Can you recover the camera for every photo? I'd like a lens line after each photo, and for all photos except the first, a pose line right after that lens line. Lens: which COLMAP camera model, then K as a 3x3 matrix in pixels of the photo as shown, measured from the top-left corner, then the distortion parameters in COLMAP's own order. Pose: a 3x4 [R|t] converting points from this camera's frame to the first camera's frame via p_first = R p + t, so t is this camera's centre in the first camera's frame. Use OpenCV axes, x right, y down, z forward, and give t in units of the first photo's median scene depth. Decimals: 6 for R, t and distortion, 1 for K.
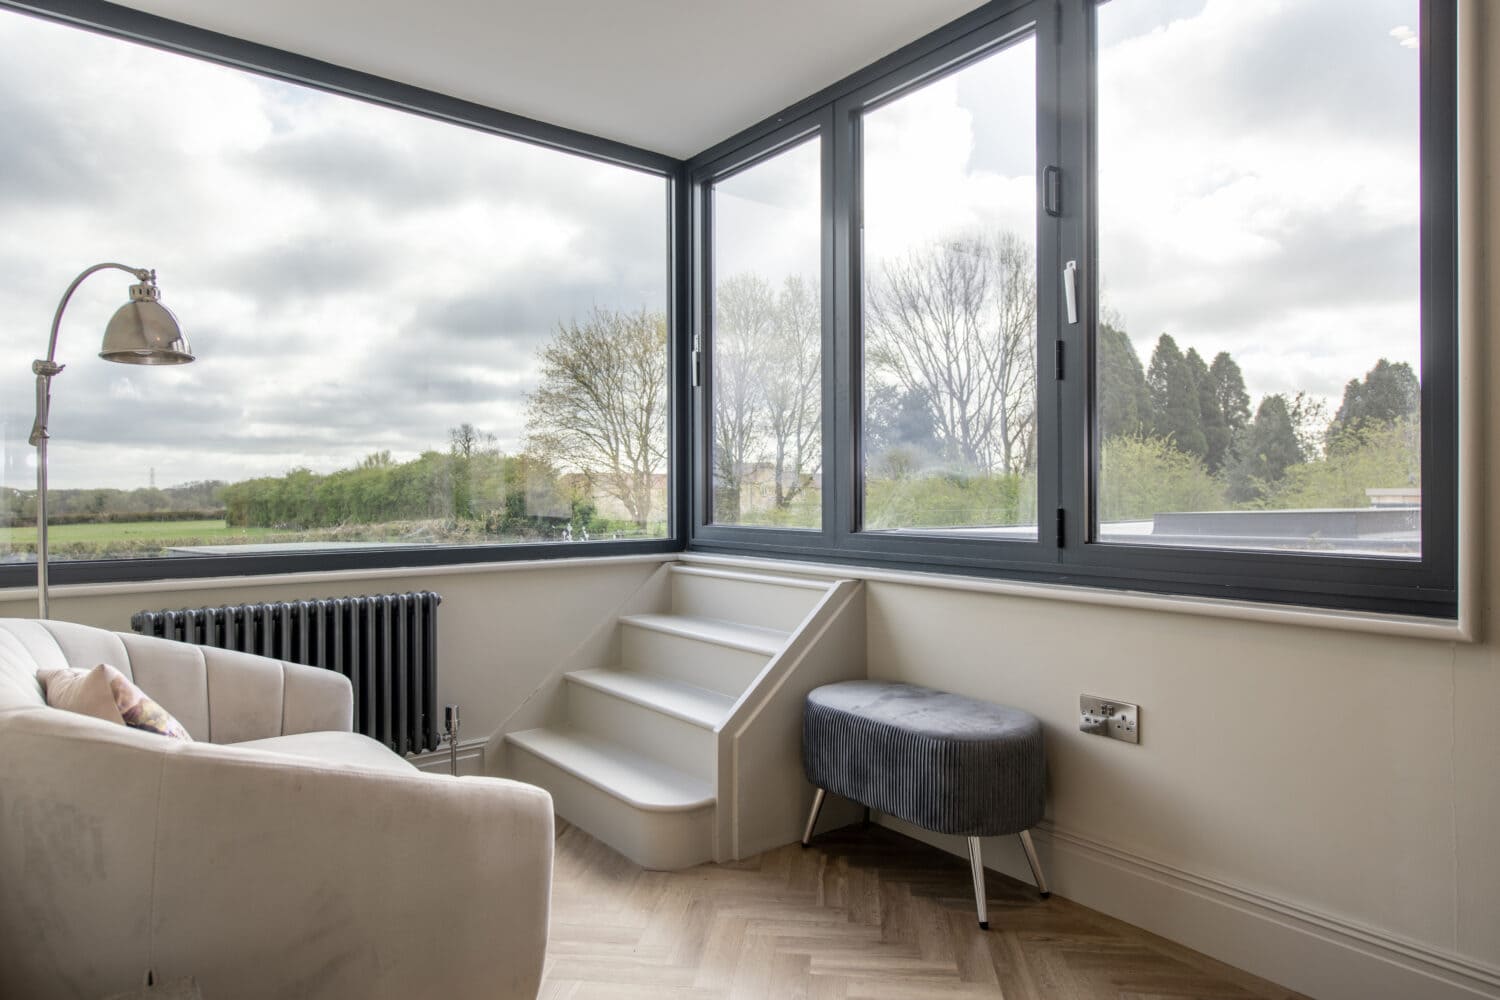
lens RADIAL K [[904.3, 0, 754.4], [0, 904.3, 501.8], [0, 0, 1]] dist [-0.003004, -0.000339]
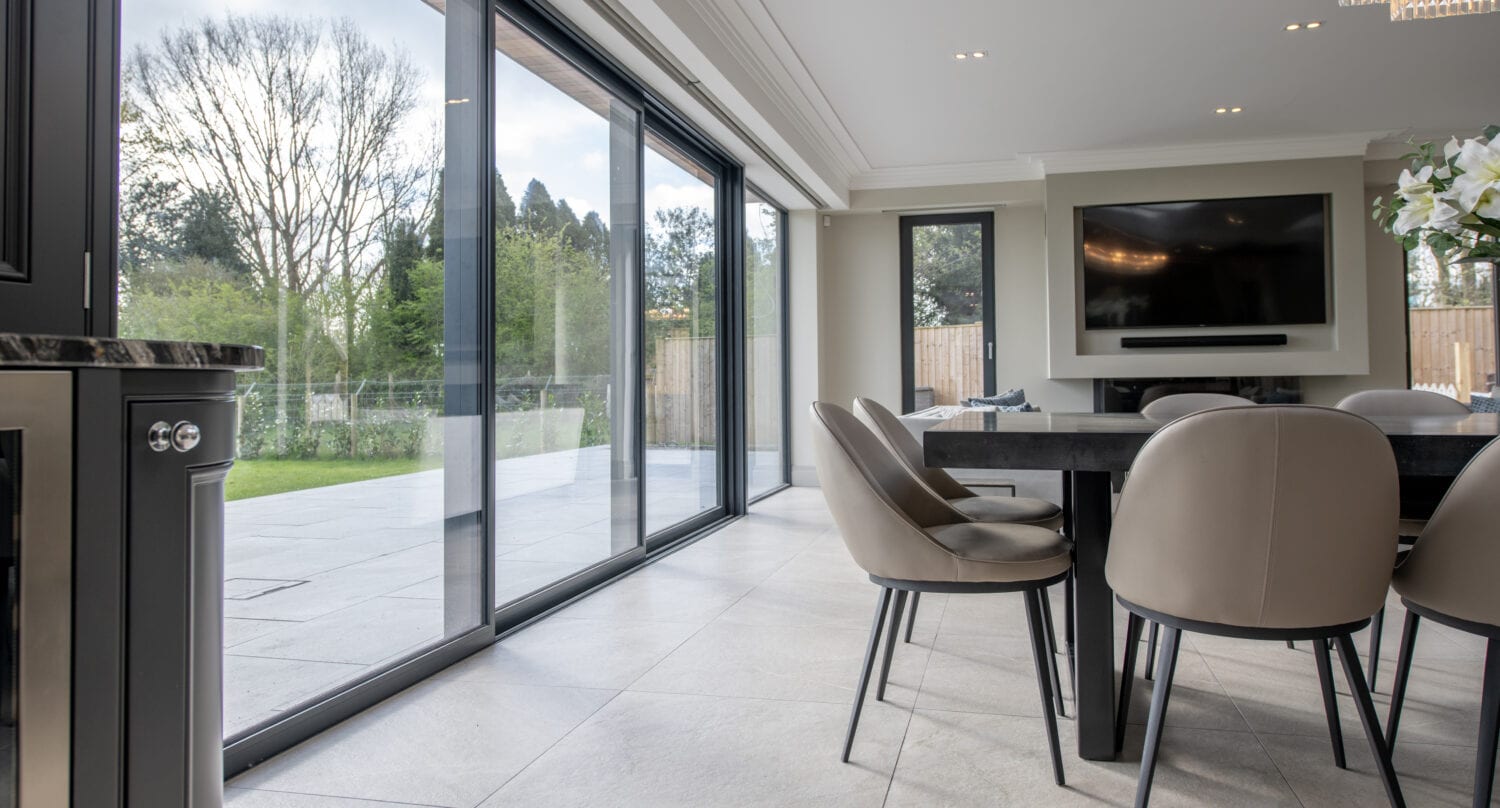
lens RADIAL K [[1008.3, 0, 740.2], [0, 1008.3, 390.9], [0, 0, 1]] dist [0.017739, 0.003910]
pose [[0.805001, 0.000493, 0.593273, 0.031617], [0.005447, 0.999951, -0.008222, 0.029337], [-0.593248, 0.009851, 0.804959, 0.092988]]
